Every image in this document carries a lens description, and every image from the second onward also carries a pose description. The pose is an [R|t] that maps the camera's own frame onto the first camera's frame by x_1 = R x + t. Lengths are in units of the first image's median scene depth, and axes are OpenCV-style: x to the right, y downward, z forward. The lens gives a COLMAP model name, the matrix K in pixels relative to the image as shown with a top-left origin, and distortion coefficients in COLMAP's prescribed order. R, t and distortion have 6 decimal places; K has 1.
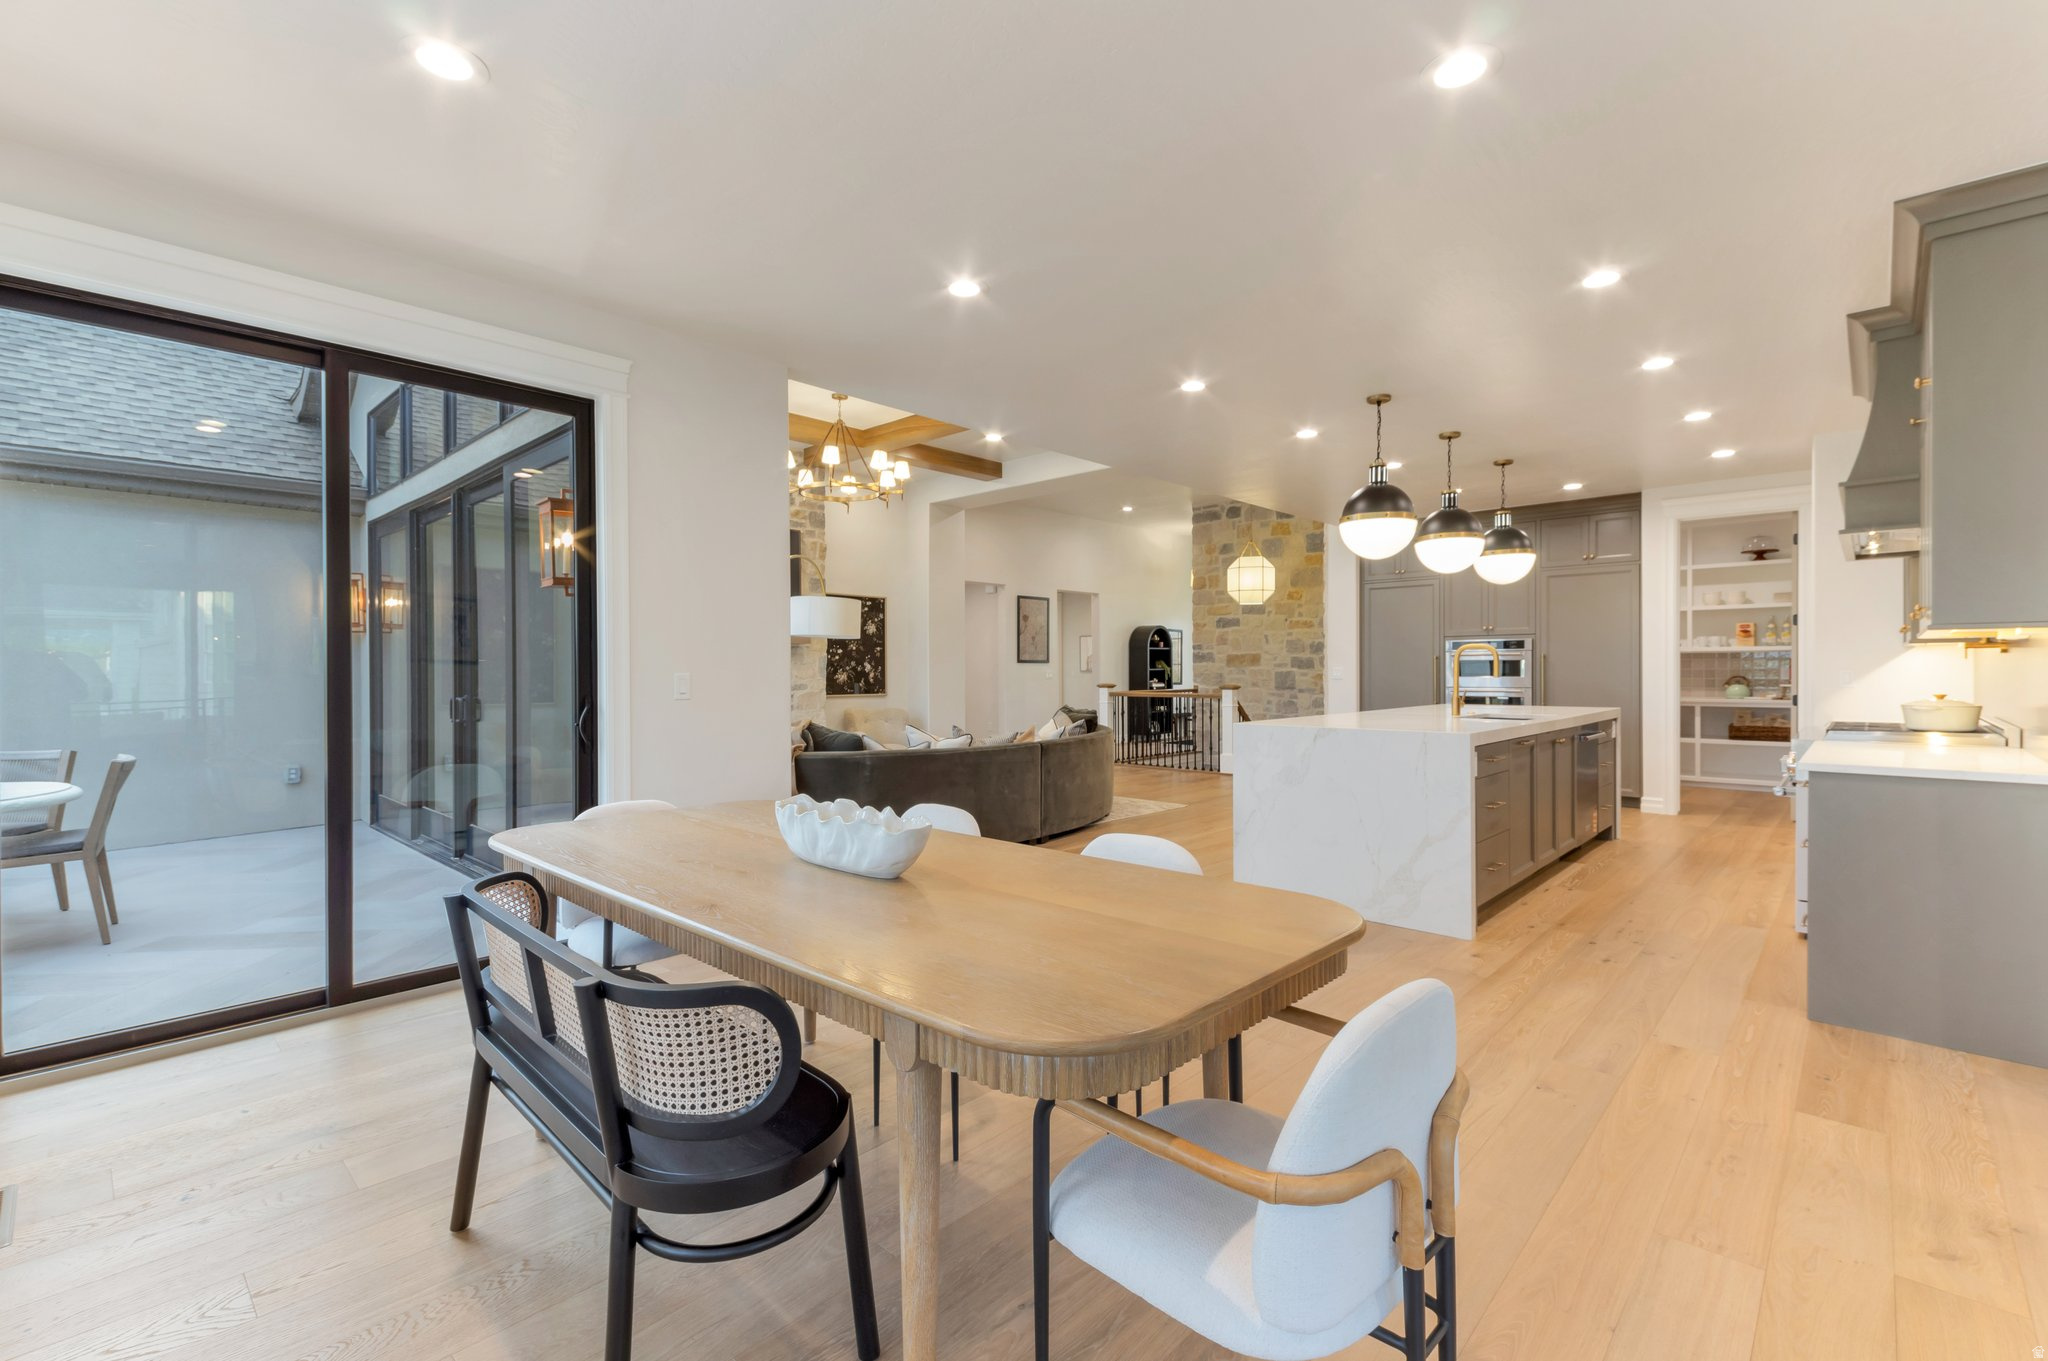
lens RADIAL K [[901.5, 0, 1031.9], [0, 901.5, 673.6], [0, 0, 1]] dist [0.021253, -0.001591]
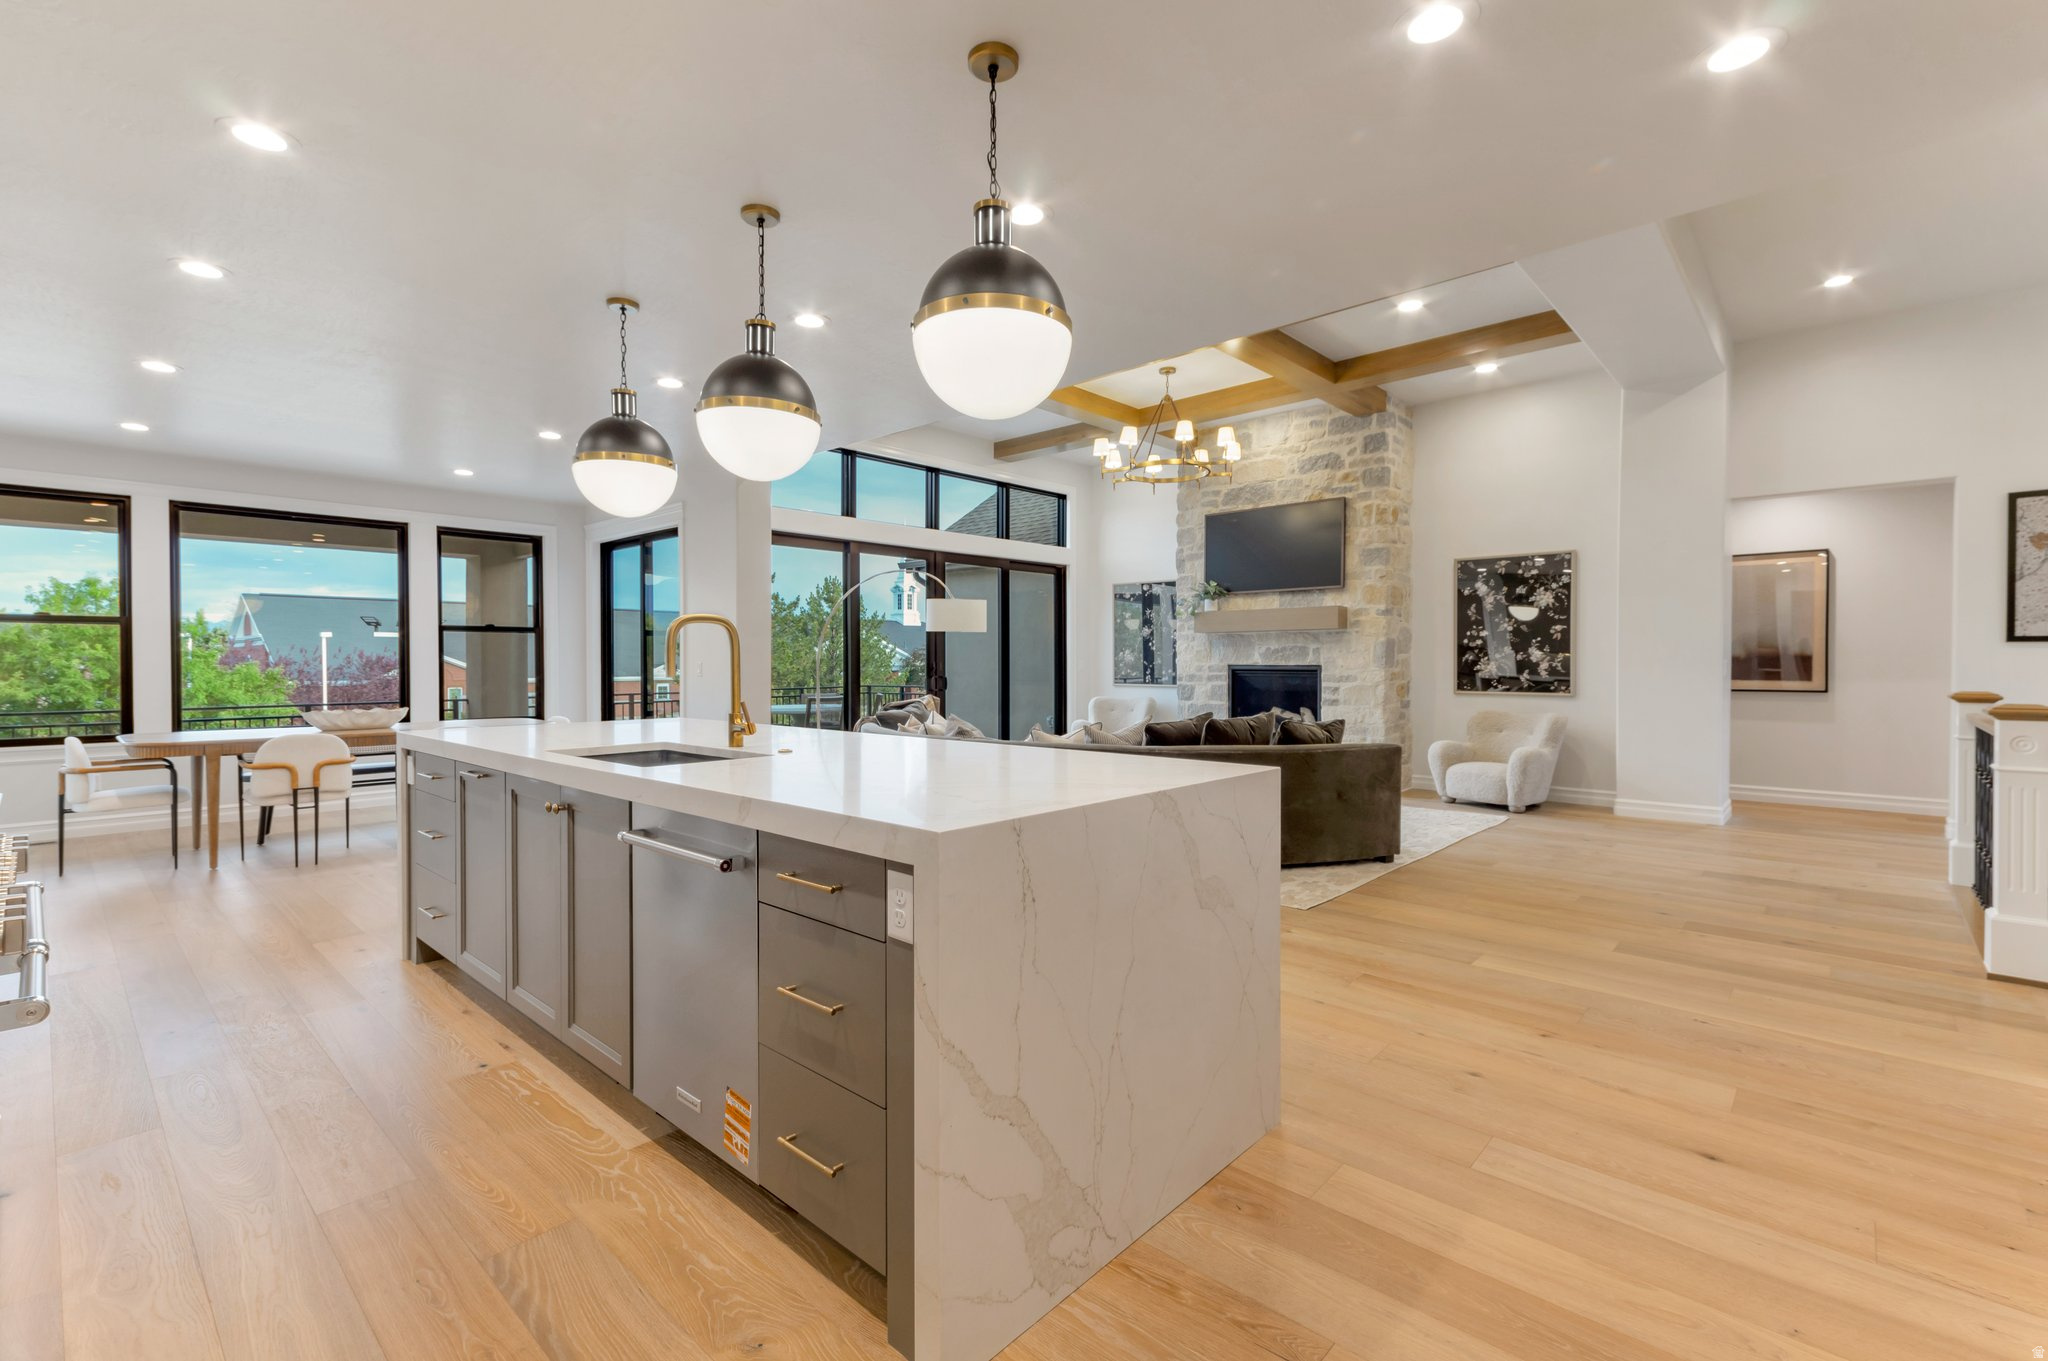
lens RADIAL K [[901.5, 0, 1007.5], [0, 901.5, 670.3], [0, 0, 1]] dist [0.021253, -0.001591]
pose [[0.000250, 0.015433, -0.999881, 0.453561], [-0.006838, 0.999858, 0.015431, -0.002682], [0.999977, 0.006834, 0.000356, 0.540554]]
